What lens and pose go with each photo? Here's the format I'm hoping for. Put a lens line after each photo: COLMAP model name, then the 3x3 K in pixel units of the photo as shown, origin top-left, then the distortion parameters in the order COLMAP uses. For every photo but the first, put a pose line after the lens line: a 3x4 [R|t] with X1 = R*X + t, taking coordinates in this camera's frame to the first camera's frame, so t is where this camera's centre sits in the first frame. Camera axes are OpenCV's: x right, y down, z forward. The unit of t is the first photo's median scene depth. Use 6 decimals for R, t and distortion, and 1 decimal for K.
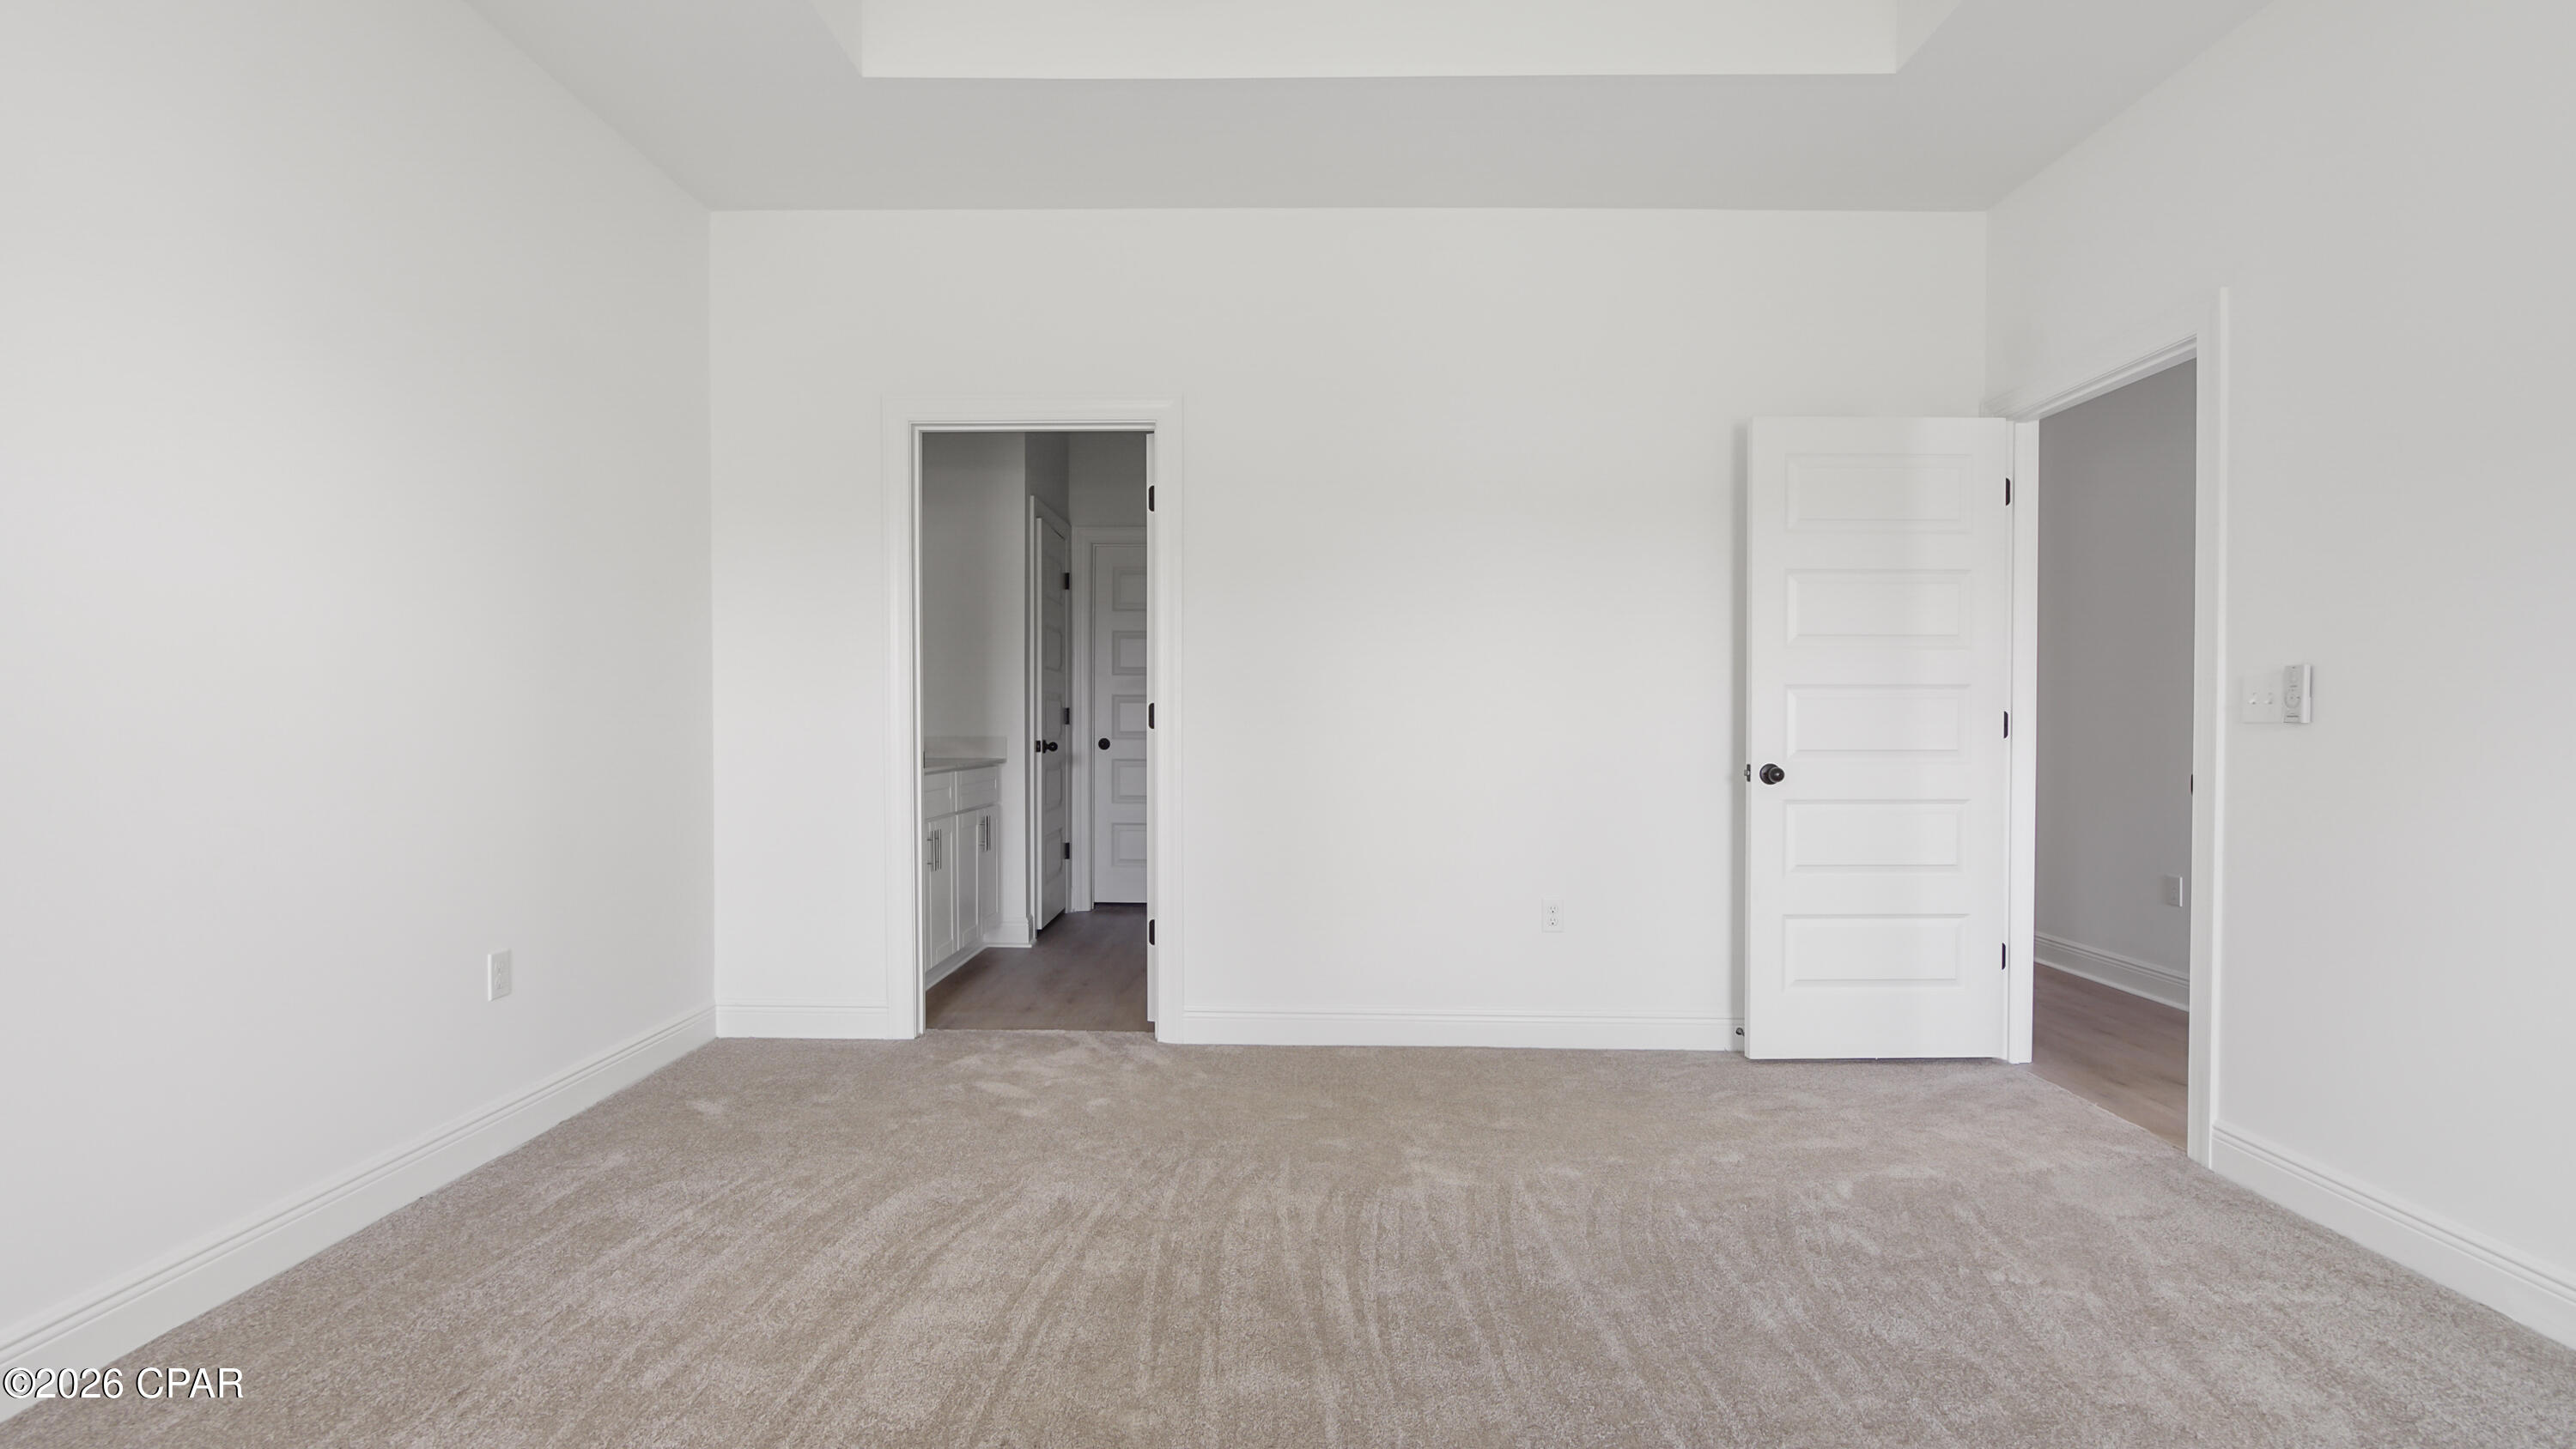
lens RADIAL K [[1203.6, 0, 1285.1], [0, 1203.6, 724.7], [0, 0, 1]] dist [-0.005111, -0.002231]
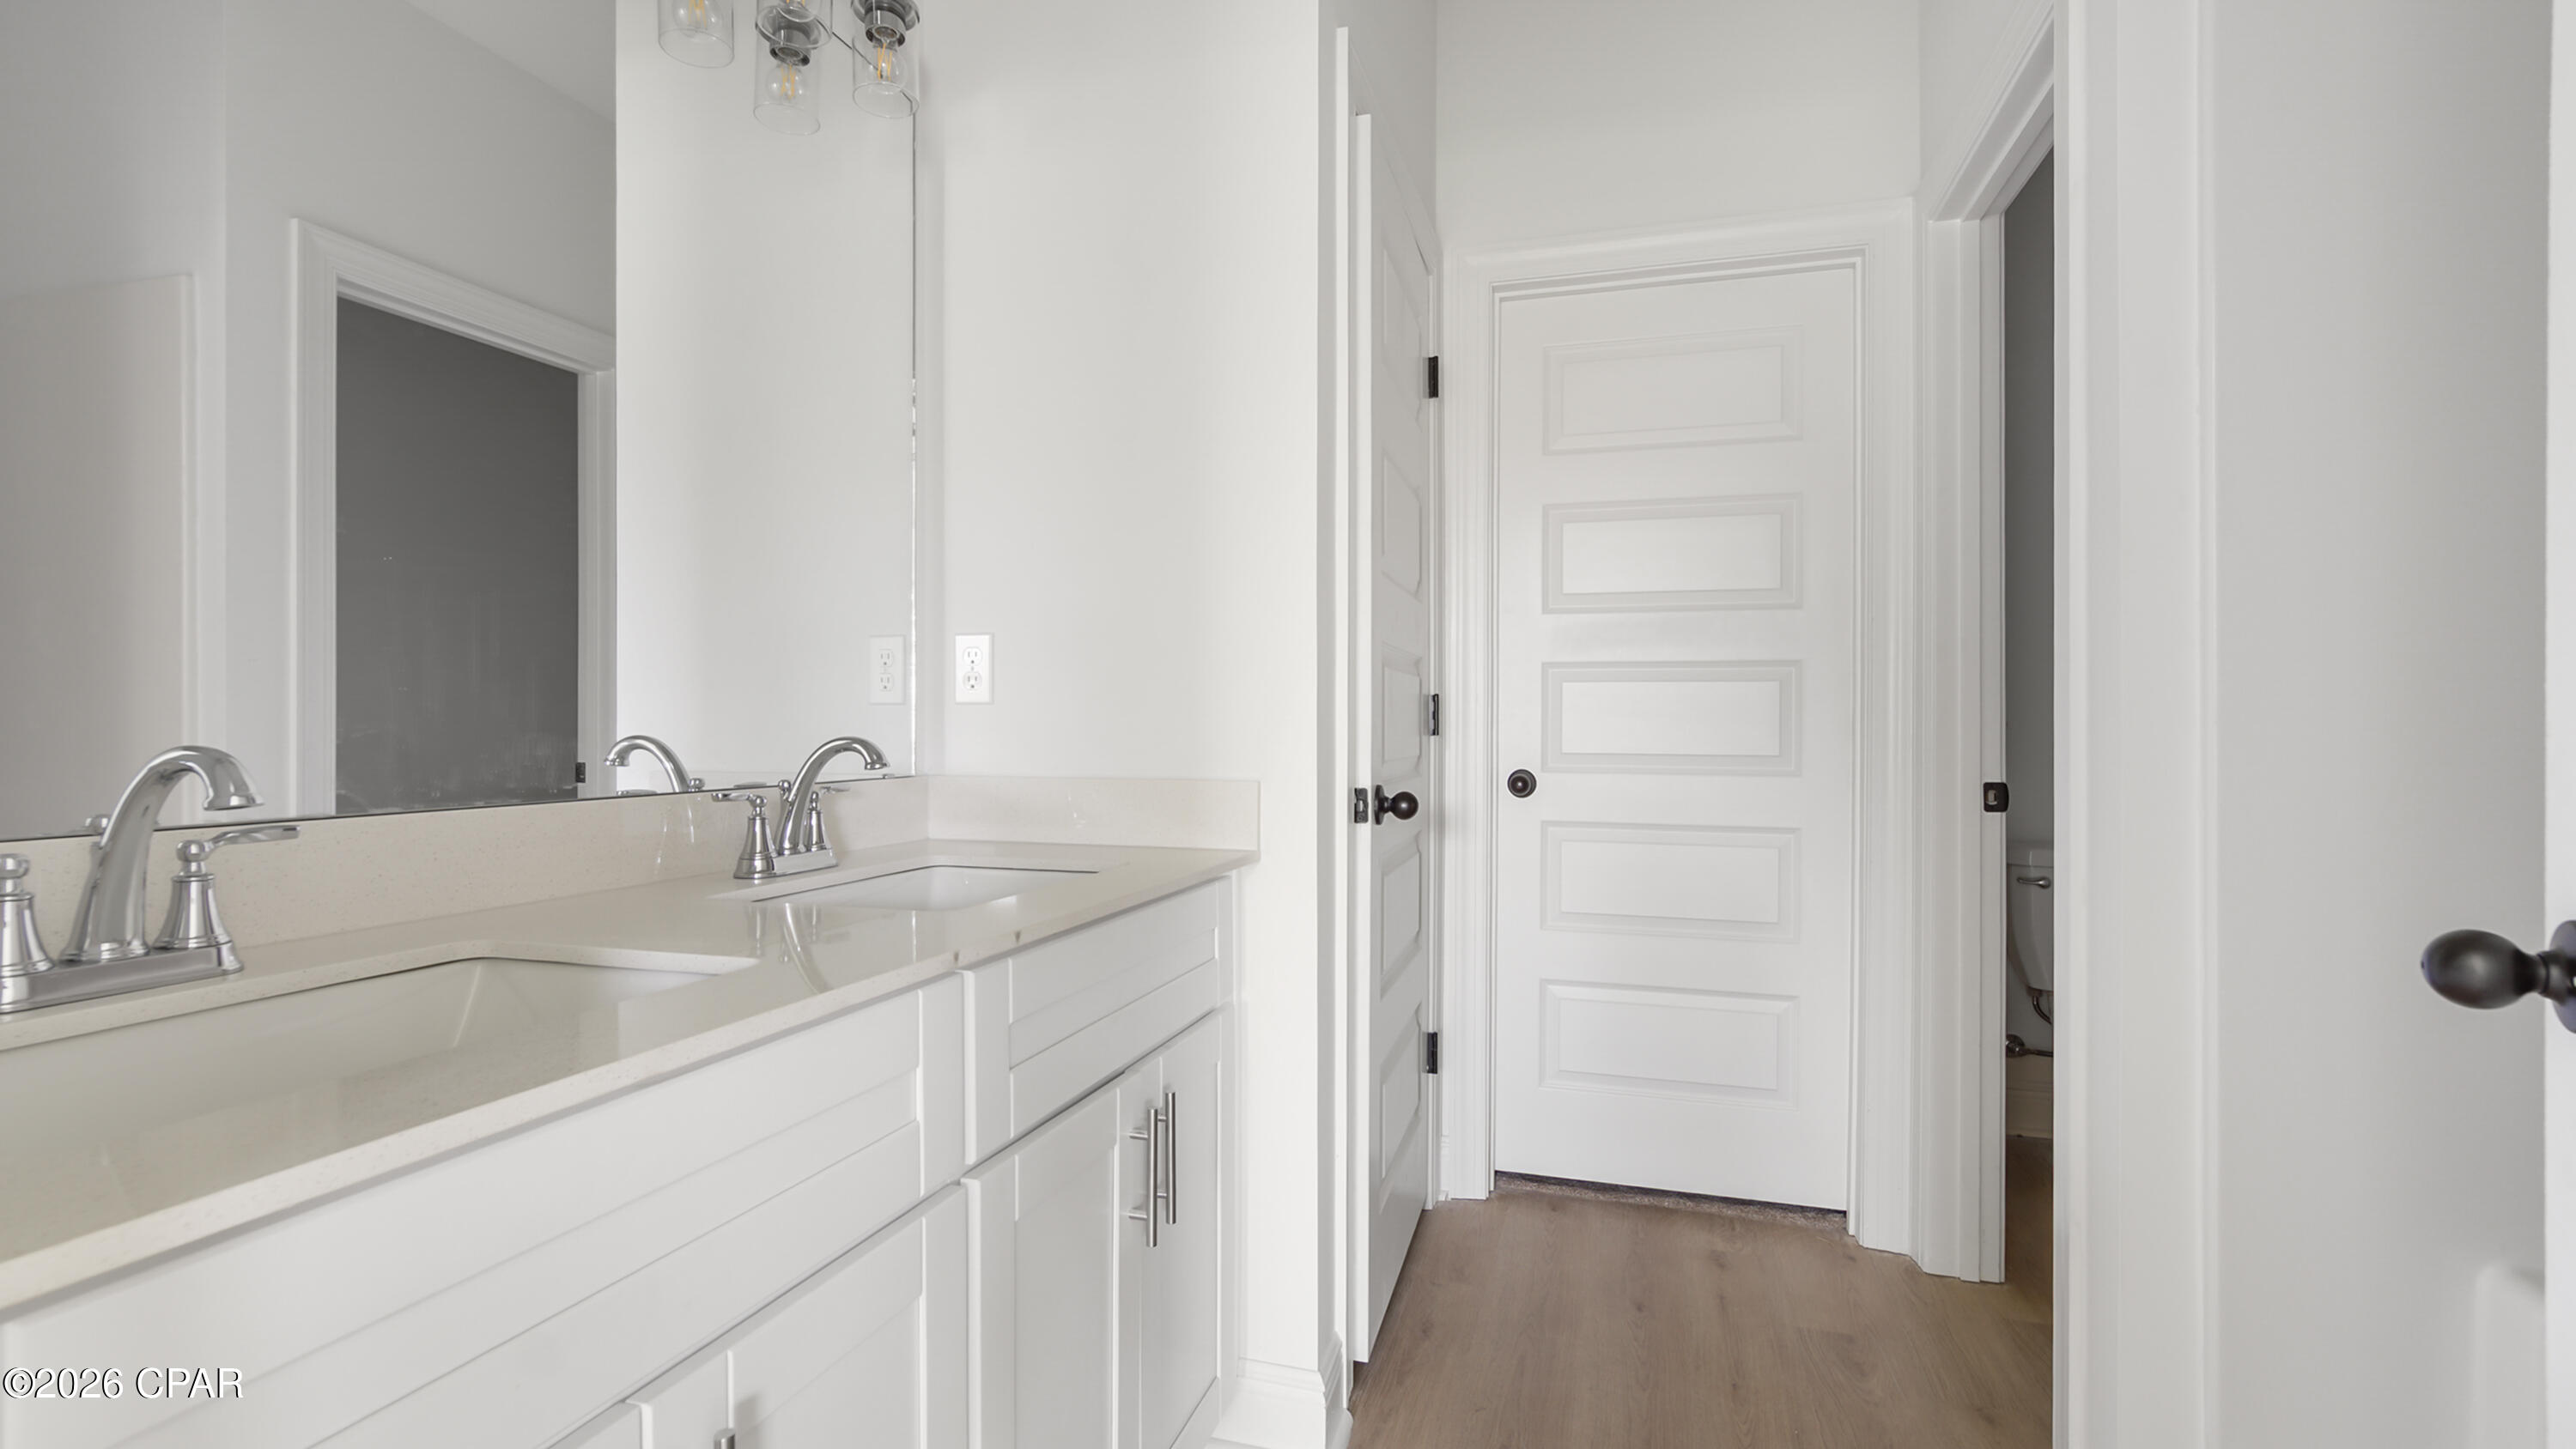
lens RADIAL K [[1203.6, 0, 1285.7], [0, 1203.6, 722.0], [0, 0, 1]] dist [-0.005111, -0.002231]
pose [[0.962874, 0.001841, -0.269947, -0.121032], [-0.002688, 0.999993, -0.002768, -0.003745], [0.269939, 0.003391, 0.962871, 0.604536]]
